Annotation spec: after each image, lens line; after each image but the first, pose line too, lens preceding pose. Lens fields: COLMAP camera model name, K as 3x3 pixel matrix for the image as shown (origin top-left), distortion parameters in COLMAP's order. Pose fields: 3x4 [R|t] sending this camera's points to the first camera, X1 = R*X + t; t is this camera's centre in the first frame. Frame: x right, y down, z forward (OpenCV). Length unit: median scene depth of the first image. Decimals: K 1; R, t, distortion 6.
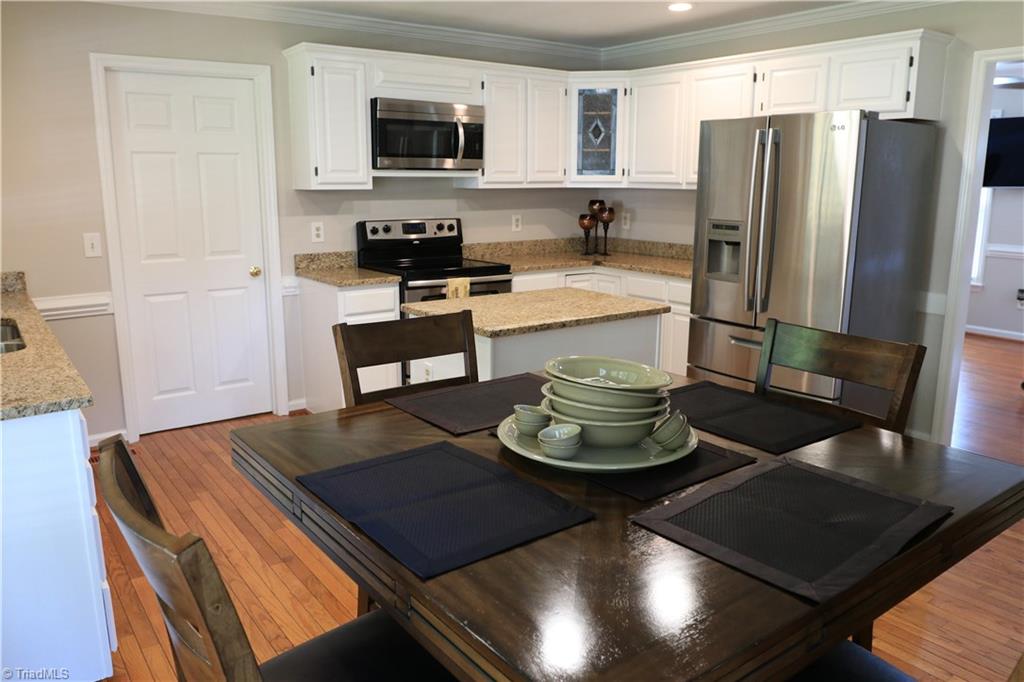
lens RADIAL K [[754.5, 0, 513.0], [0, 754.5, 340.9], [0, 0, 1]] dist [-0.040845, 0.001663]
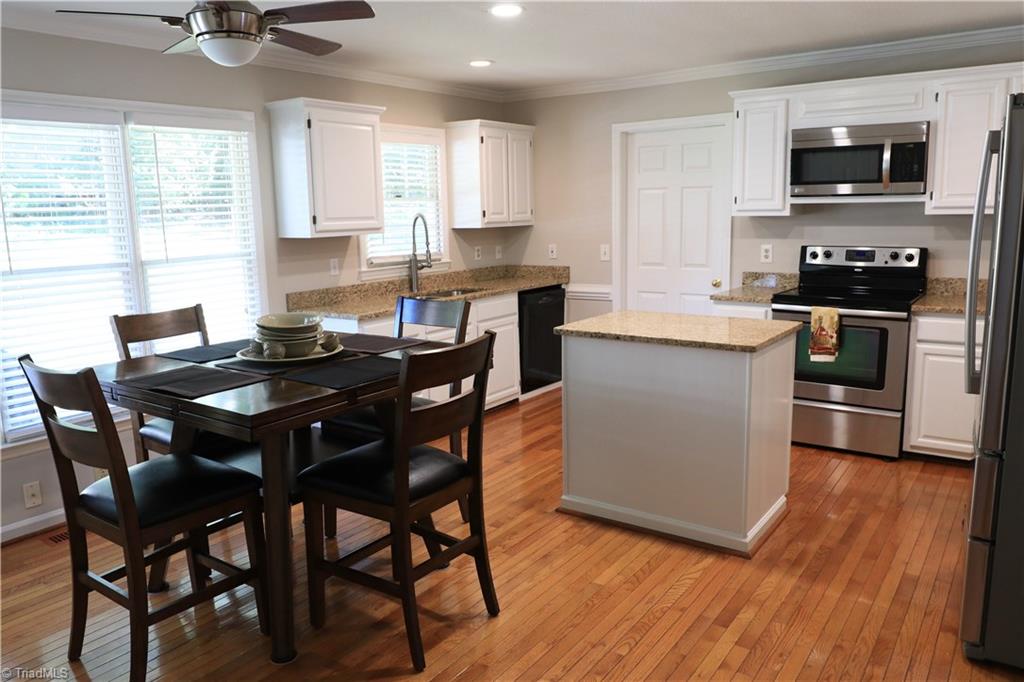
lens RADIAL K [[754.5, 0, 511.9], [0, 754.5, 340.2], [0, 0, 1]] dist [-0.040845, 0.001663]
pose [[0.298833, 0.152958, -0.941967, 0.691758], [-0.176773, 0.978861, 0.102869, -0.066984], [0.937790, 0.135774, 0.319555, 0.309771]]
